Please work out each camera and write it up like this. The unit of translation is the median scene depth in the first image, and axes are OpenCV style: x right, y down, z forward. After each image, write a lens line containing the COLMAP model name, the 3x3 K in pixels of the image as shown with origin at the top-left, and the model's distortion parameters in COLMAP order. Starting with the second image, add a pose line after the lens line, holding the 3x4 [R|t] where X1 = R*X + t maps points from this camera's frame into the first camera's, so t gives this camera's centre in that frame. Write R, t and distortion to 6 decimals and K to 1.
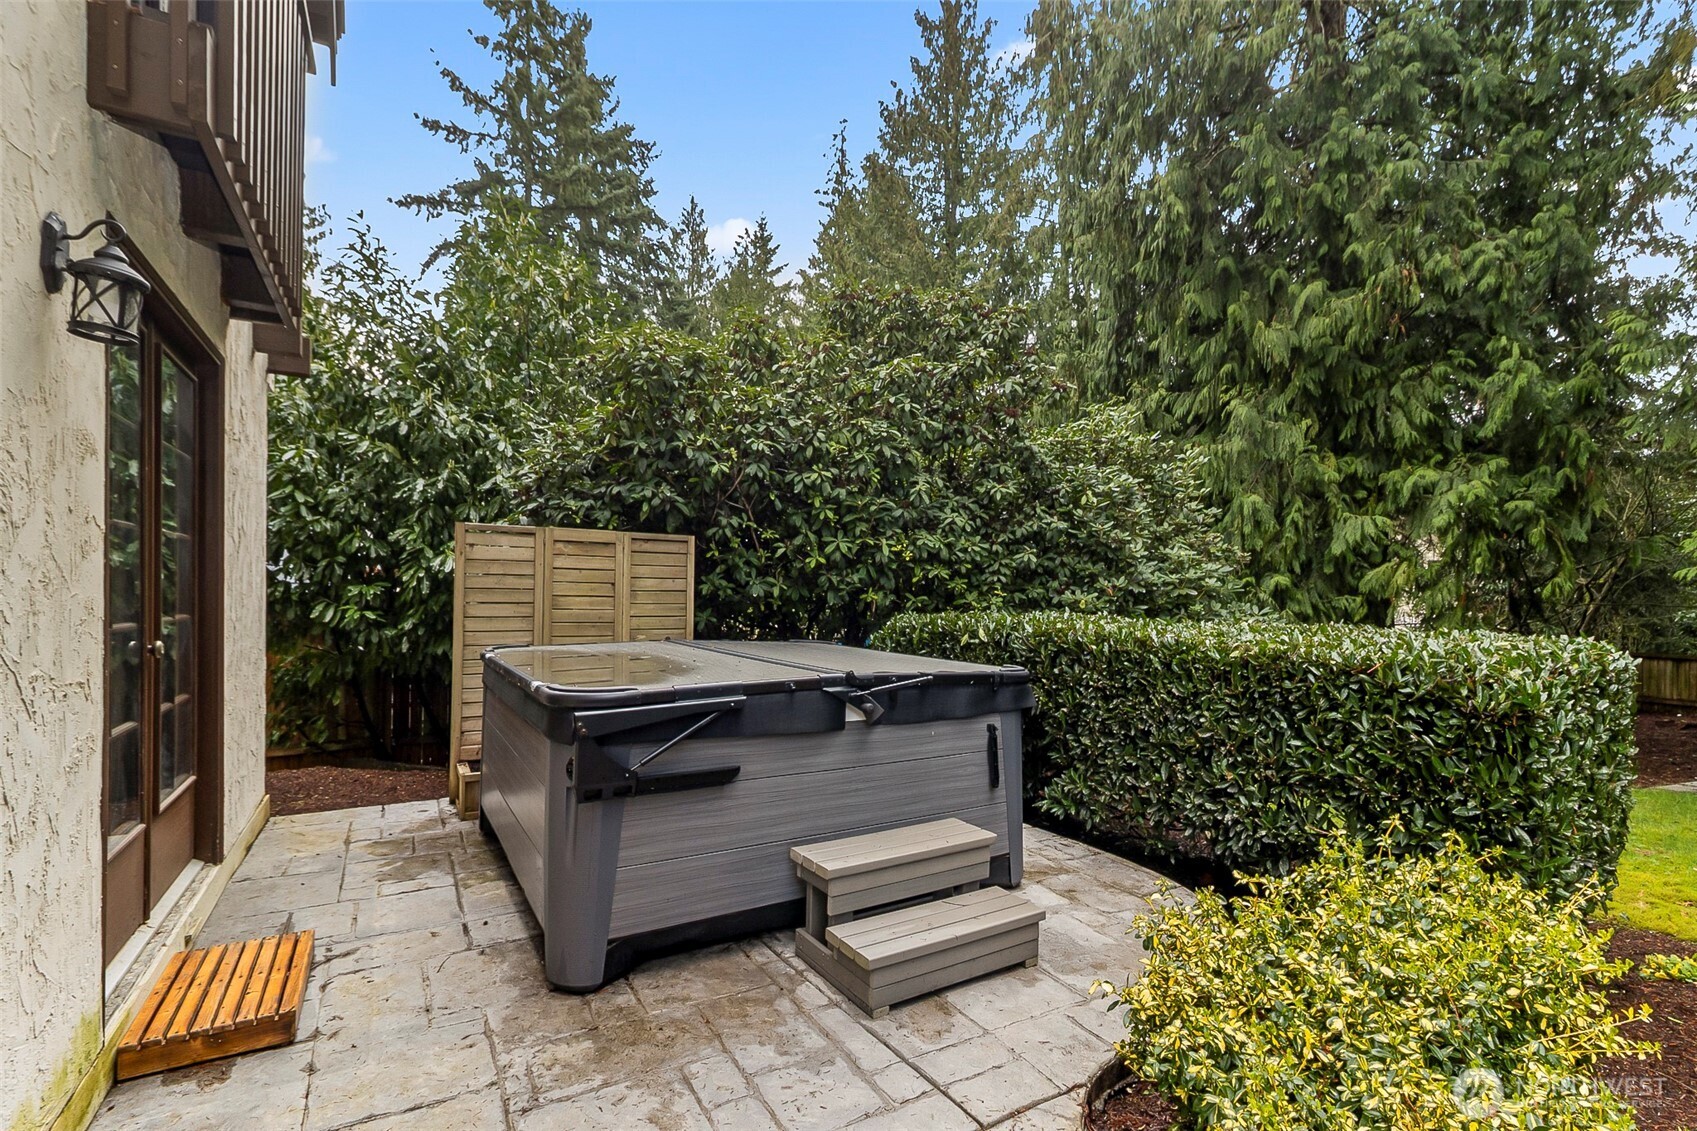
lens RADIAL K [[771.1, 0, 849.8], [0, 771.1, 594.2], [0, 0, 1]] dist [-0.000197, -0.000183]
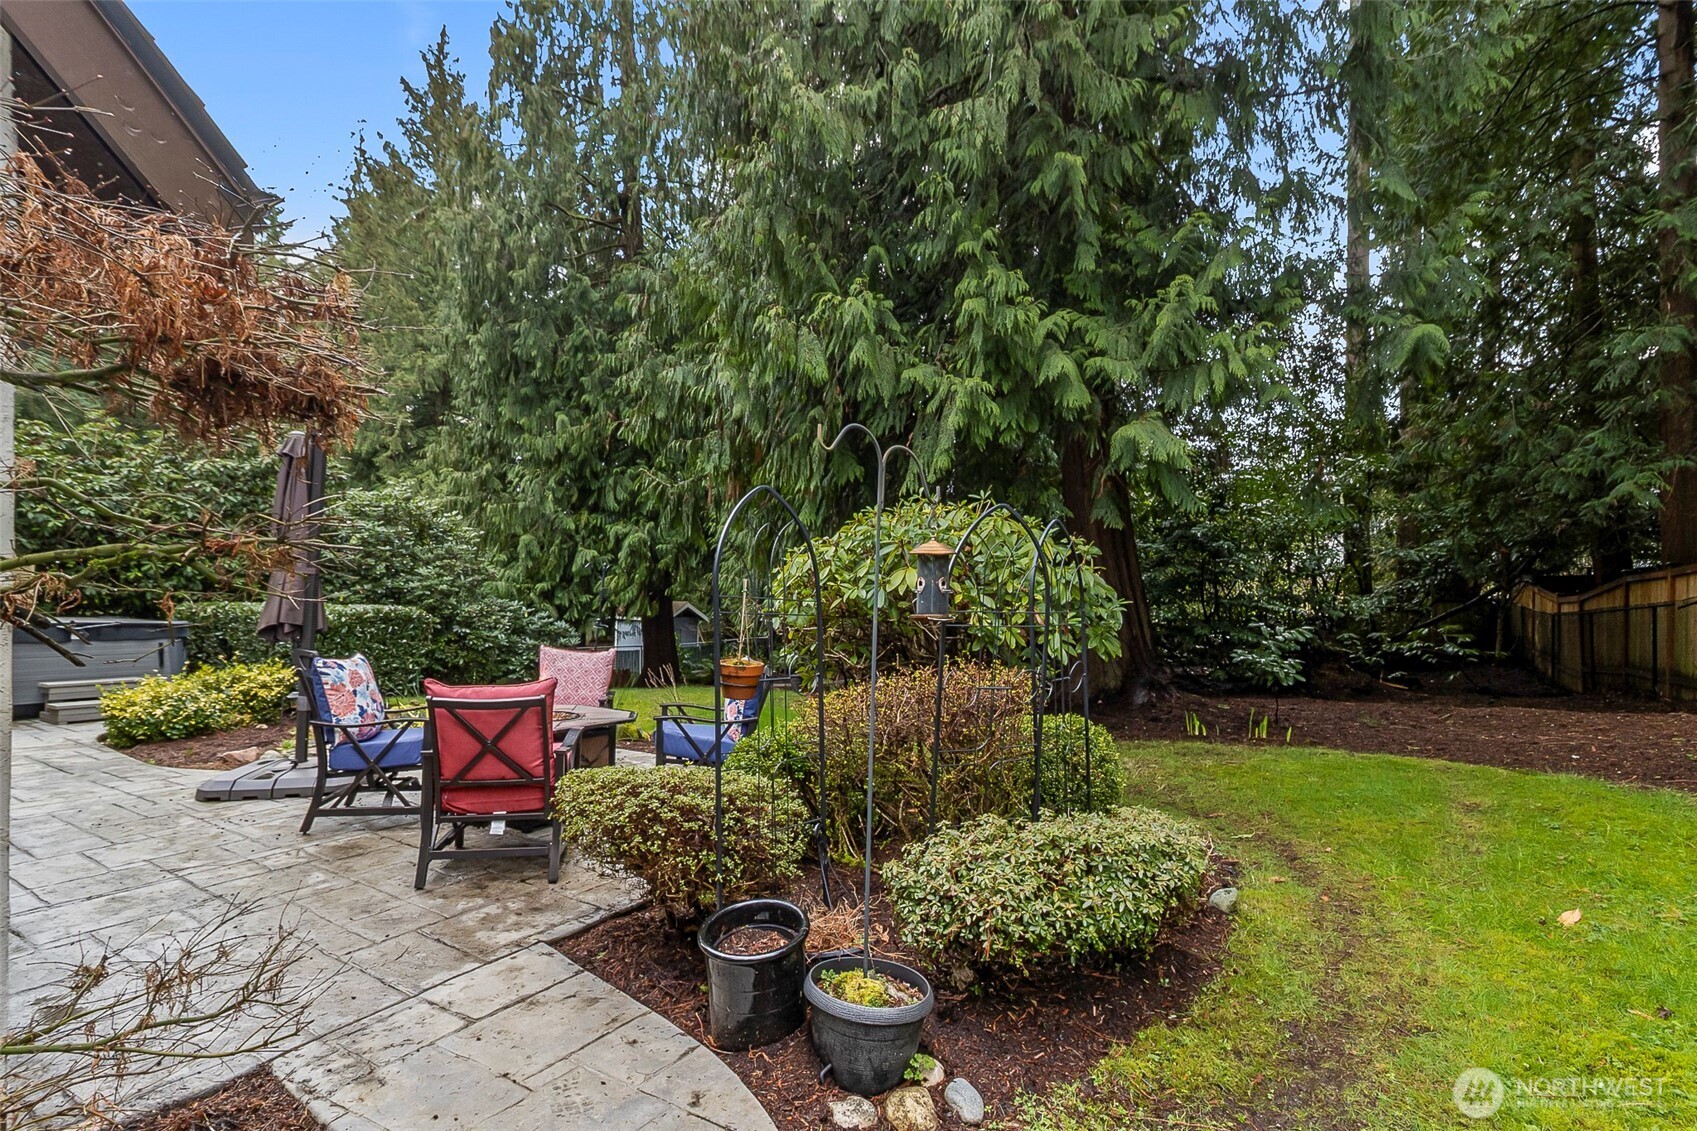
lens RADIAL K [[771.1, 0, 849.8], [0, 771.1, 594.2], [0, 0, 1]] dist [-0.000197, -0.000183]
pose [[0.880216, -0.000003, 0.474572, 0.484923], [0.000536, 0.999999, -0.000988, 0.004348], [-0.474572, 0.001124, 0.880216, -1.165427]]
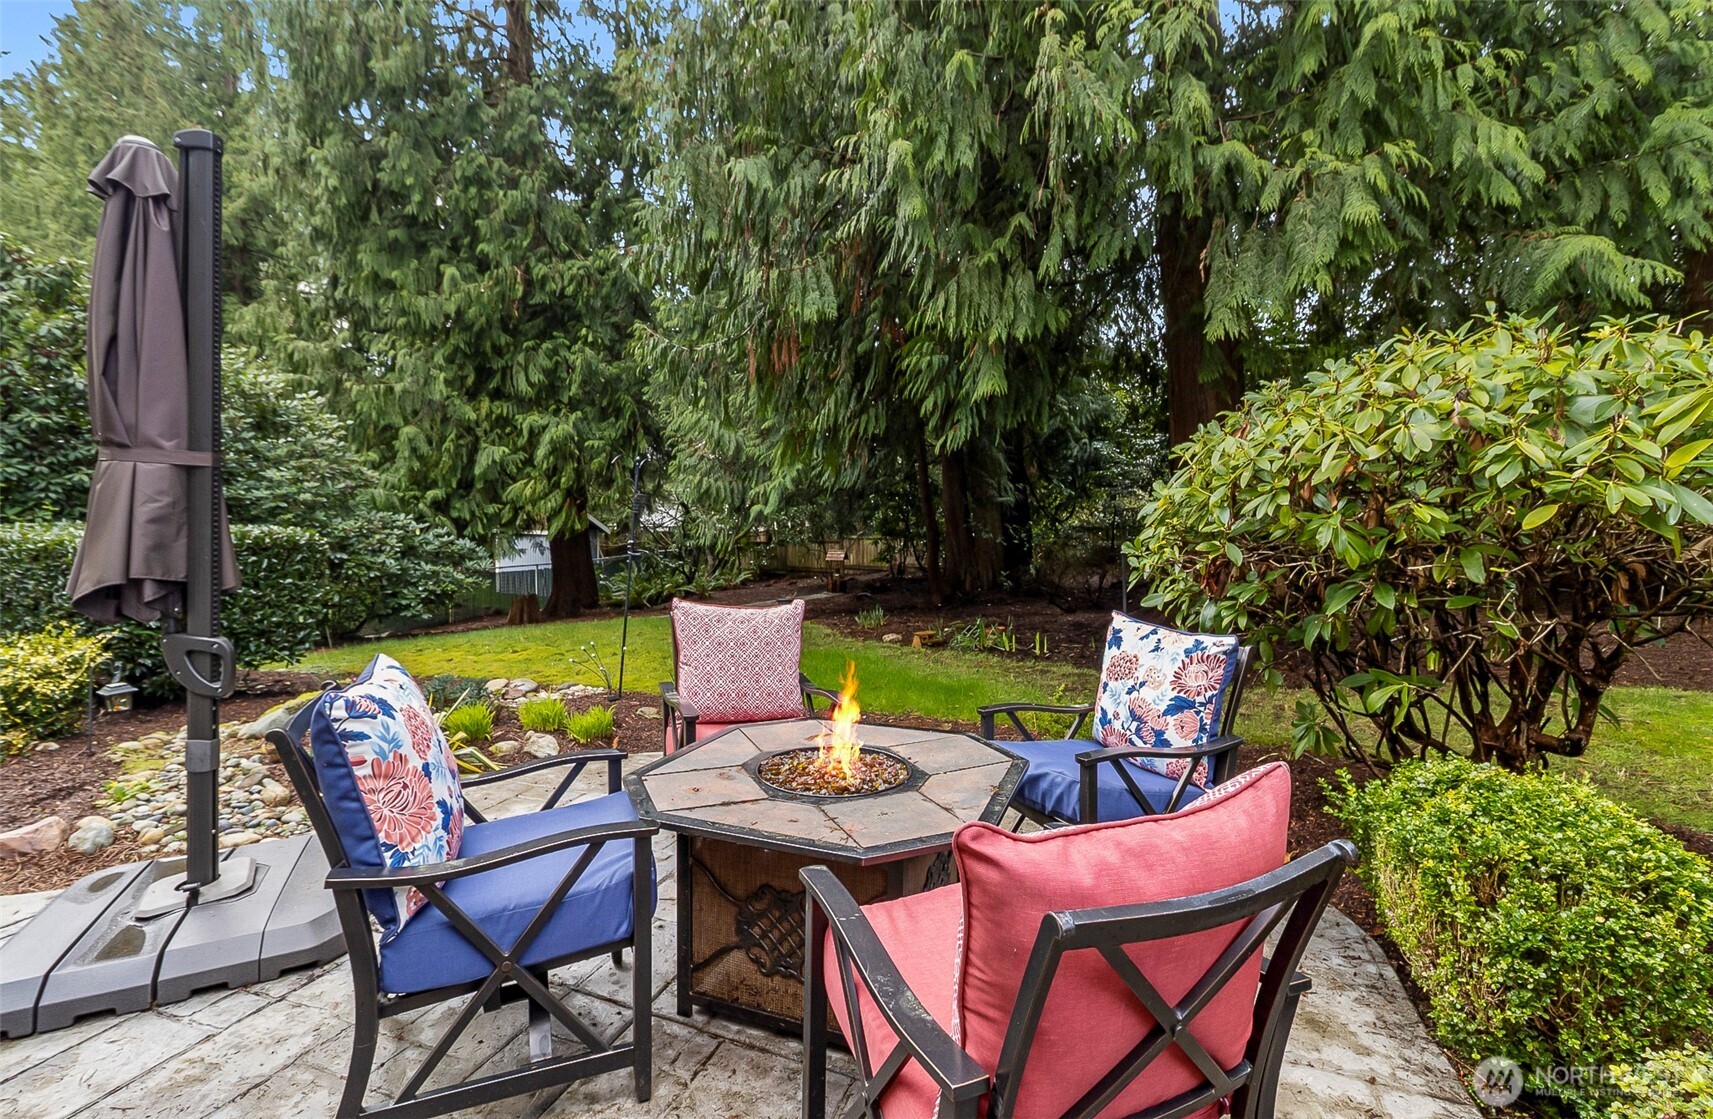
lens RADIAL K [[772.6, 0, 856.6], [0, 772.6, 545.7], [0, 0, 1]] dist [0.002916, 0.000924]
pose [[0.770807, -0.048857, 0.635193, 0.377761], [0.013366, 0.998076, 0.060549, 0.001069], [-0.636929, -0.038182, 0.769976, -0.669664]]
